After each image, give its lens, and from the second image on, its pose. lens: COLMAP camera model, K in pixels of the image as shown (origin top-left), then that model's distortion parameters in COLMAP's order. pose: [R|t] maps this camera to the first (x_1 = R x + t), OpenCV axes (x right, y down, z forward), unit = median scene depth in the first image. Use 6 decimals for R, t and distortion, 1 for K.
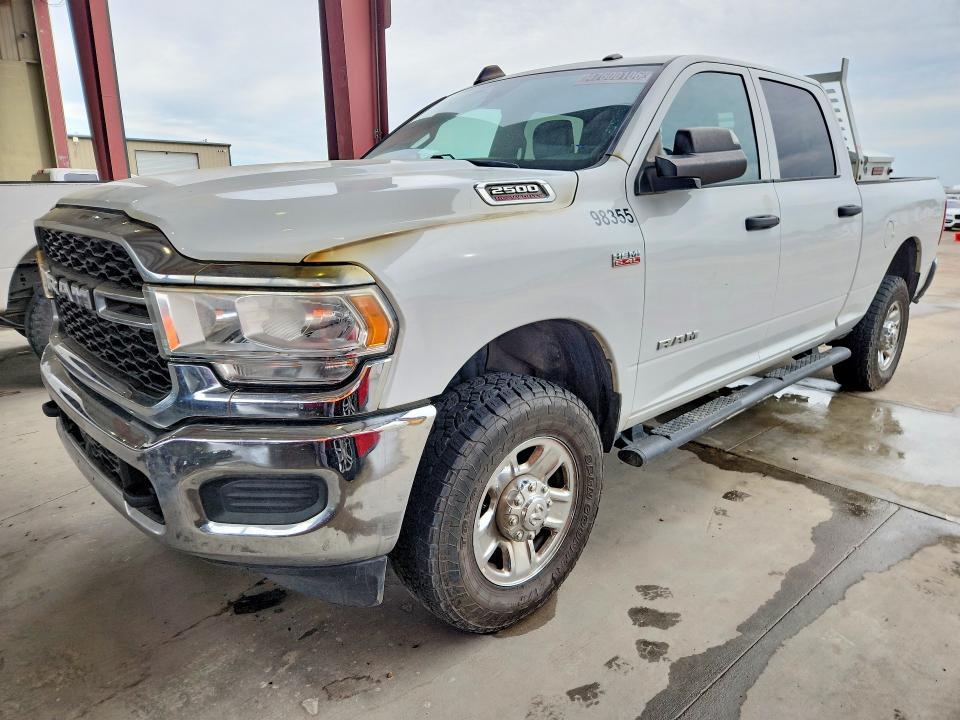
lens RADIAL K [[663.6, 0, 480.0], [0, 663.6, 360.0], [0, 0, 1]] dist [0.025163, -0.000269]
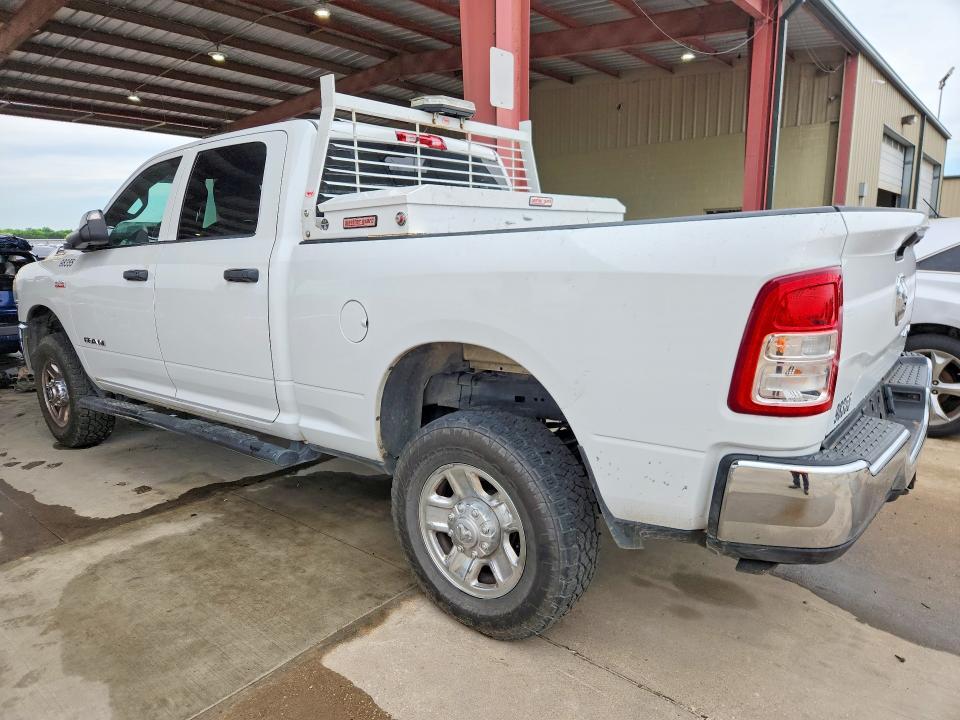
lens RADIAL K [[695.8, 0, 480.0], [0, 695.8, 360.0], [0, 0, 1]] dist [0.003462, -0.003920]
pose [[0.109426, 0.171169, -0.979146, 1.610523], [-0.231904, 0.962274, 0.142303, -0.345587], [0.966564, 0.211496, 0.144993, 1.306767]]
